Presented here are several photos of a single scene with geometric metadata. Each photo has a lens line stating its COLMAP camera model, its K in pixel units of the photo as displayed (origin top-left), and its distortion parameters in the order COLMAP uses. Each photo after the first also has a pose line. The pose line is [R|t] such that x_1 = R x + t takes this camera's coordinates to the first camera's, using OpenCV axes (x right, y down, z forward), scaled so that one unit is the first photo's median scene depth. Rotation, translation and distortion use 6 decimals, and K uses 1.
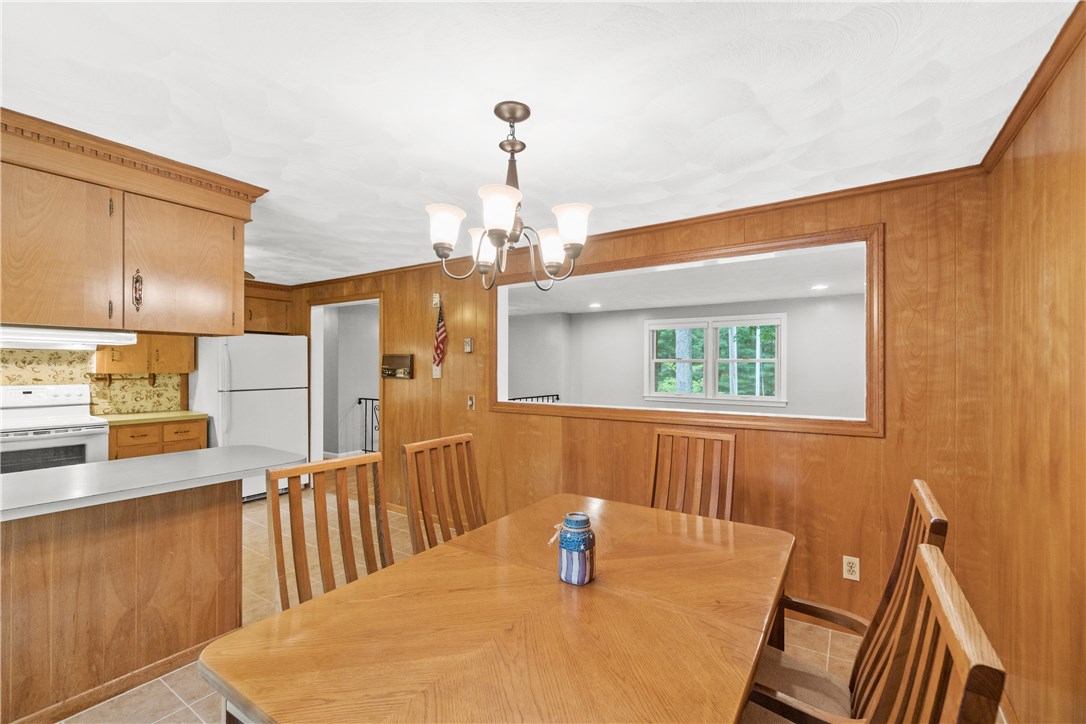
lens RADIAL K [[469.8, 0, 544.1], [0, 469.8, 365.8], [0, 0, 1]] dist [-0.004735, 0.001122]
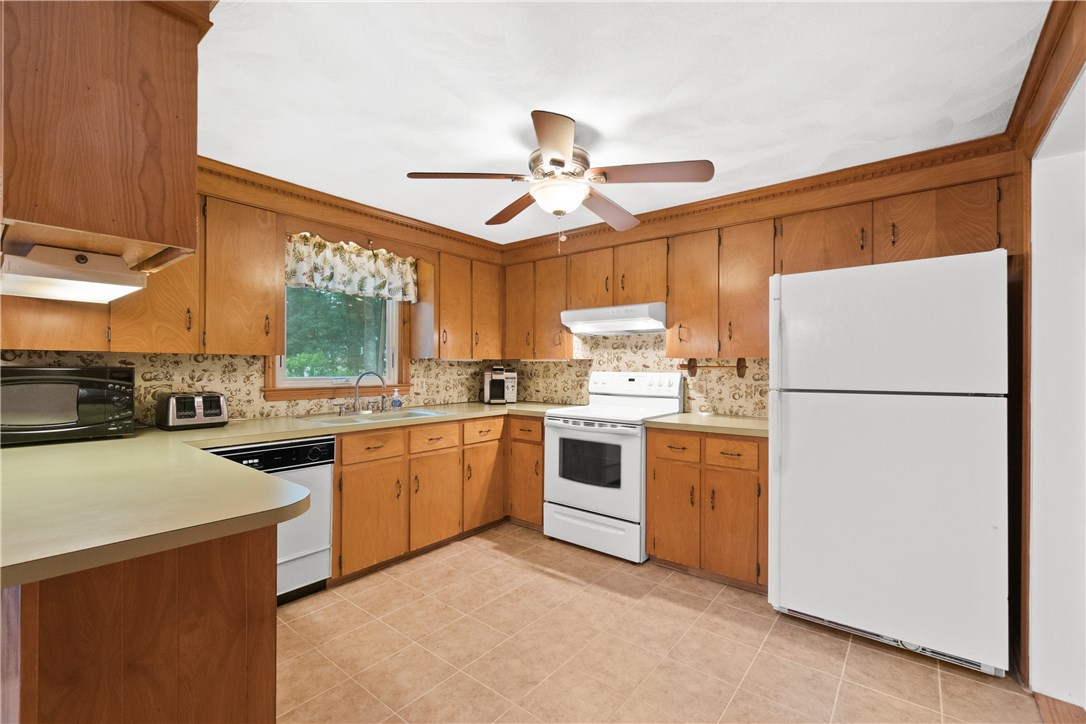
lens RADIAL K [[469.8, 0, 542.8], [0, 469.8, 366.4], [0, 0, 1]] dist [-0.004735, 0.001122]
pose [[-0.087296, -0.008746, -0.996144, -0.154049], [-0.002786, 0.999960, -0.008535, 0.034959], [0.996178, 0.002030, -0.087317, 0.814873]]
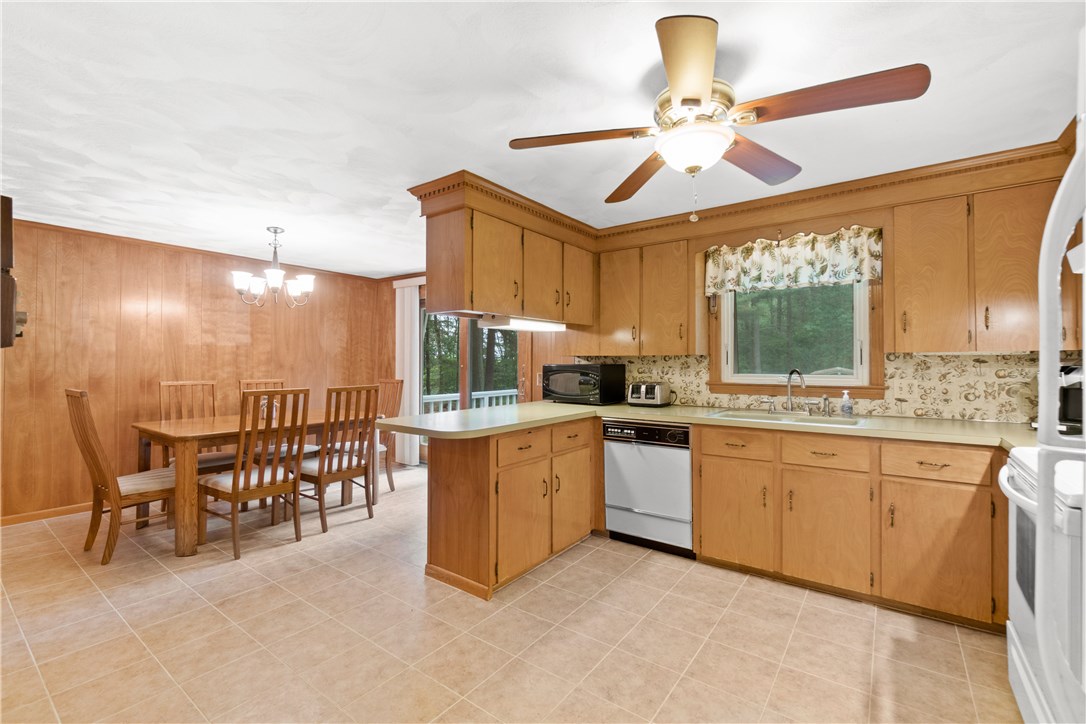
lens RADIAL K [[469.8, 0, 546.2], [0, 469.8, 357.3], [0, 0, 1]] dist [-0.004735, 0.001122]
pose [[-0.998809, -0.007842, 0.048147, -0.551484], [-0.008606, 0.999840, -0.015688, 0.033968], [-0.048016, -0.016084, -0.998717, 1.187590]]
